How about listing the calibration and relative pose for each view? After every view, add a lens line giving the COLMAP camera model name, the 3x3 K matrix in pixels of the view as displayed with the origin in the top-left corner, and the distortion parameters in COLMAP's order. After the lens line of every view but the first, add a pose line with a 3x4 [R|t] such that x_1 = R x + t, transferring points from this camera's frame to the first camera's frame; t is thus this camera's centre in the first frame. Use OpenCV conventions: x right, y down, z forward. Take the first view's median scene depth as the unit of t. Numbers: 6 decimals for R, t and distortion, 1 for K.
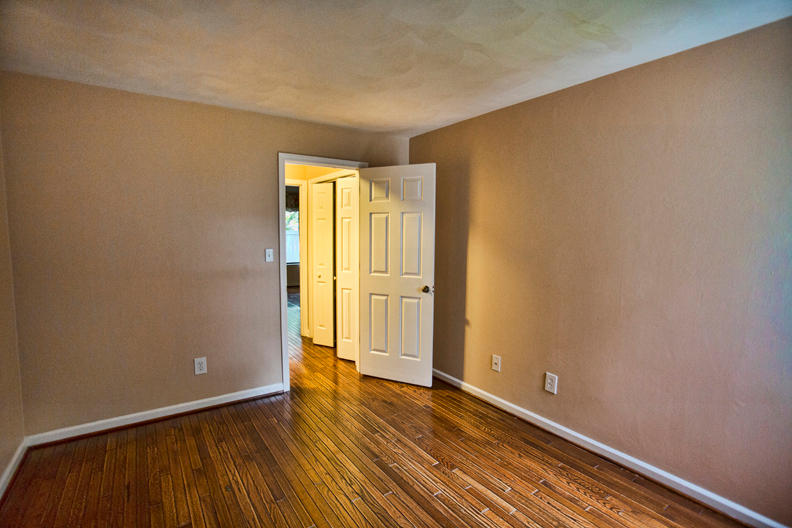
lens RADIAL K [[381.3, 0, 396.1], [0, 381.3, 261.7], [0, 0, 1]] dist [-0.059396, 0.020785]
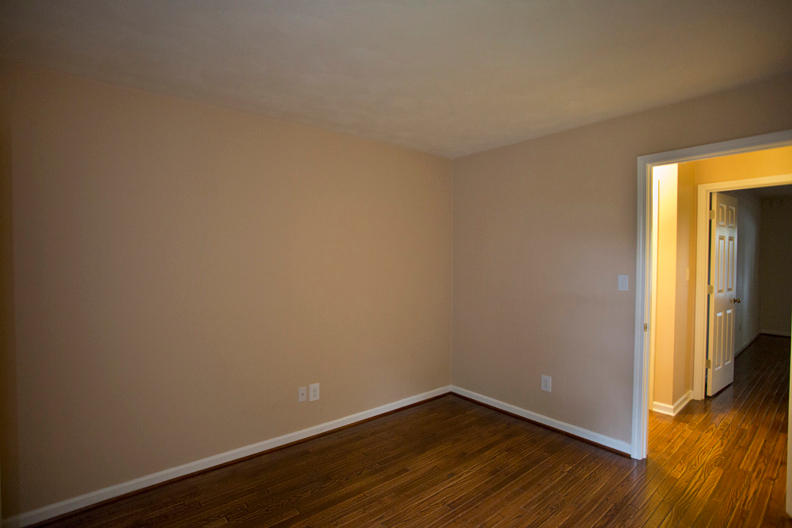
lens RADIAL K [[381.3, 0, 395.9], [0, 381.3, 265.7], [0, 0, 1]] dist [-0.059396, 0.020785]
pose [[0.092613, 0.021900, -0.995461, 0.502119], [-0.077104, 0.996914, 0.014758, -0.032143], [0.992712, 0.075387, 0.094016, 0.493877]]
